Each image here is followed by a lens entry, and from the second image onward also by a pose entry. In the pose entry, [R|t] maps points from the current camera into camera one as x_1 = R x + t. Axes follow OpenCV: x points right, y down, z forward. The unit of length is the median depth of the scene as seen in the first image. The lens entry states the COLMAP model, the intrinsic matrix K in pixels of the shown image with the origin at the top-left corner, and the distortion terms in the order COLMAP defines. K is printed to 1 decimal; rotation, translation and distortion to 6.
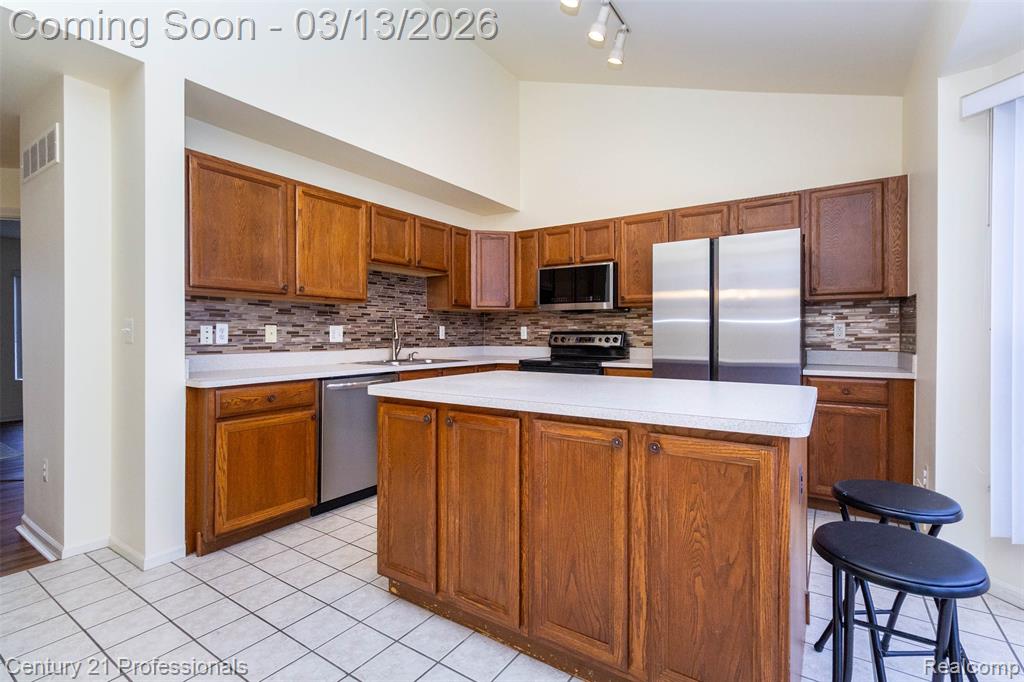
lens RADIAL K [[482.1, 0, 511.1], [0, 482.1, 336.7], [0, 0, 1]] dist [0.002844, 0.000250]
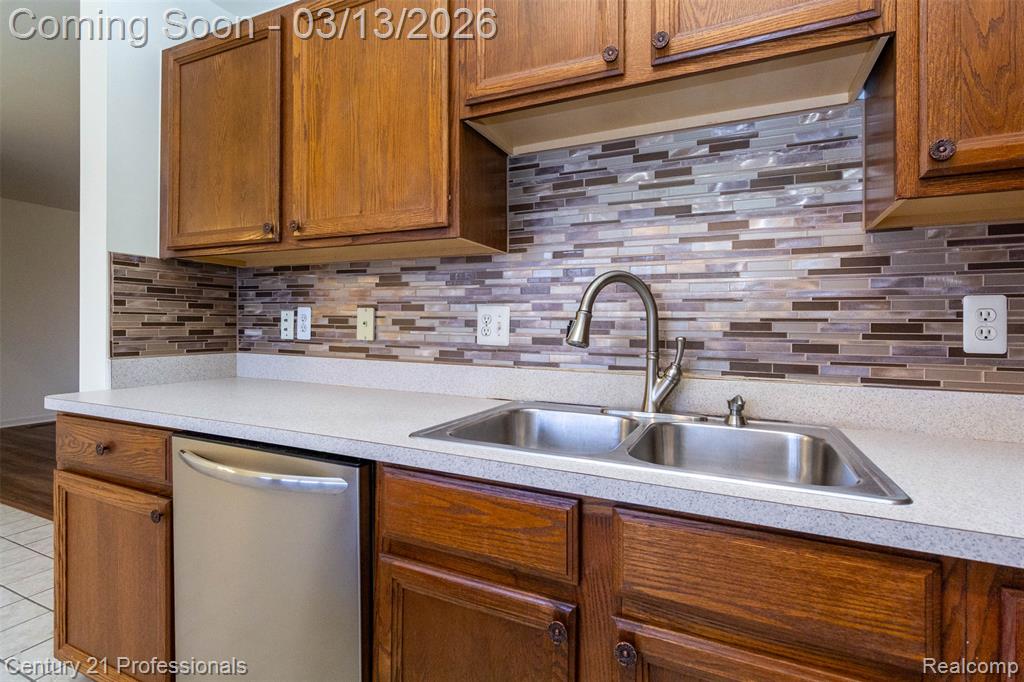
lens RADIAL K [[482.1, 0, 513.4], [0, 482.1, 330.8], [0, 0, 1]] dist [0.002844, 0.000250]
pose [[0.166403, 0.013504, -0.985965, 0.062149], [-0.014981, 0.999825, 0.011165, -0.007492], [0.985944, 0.012913, 0.166576, 1.177755]]
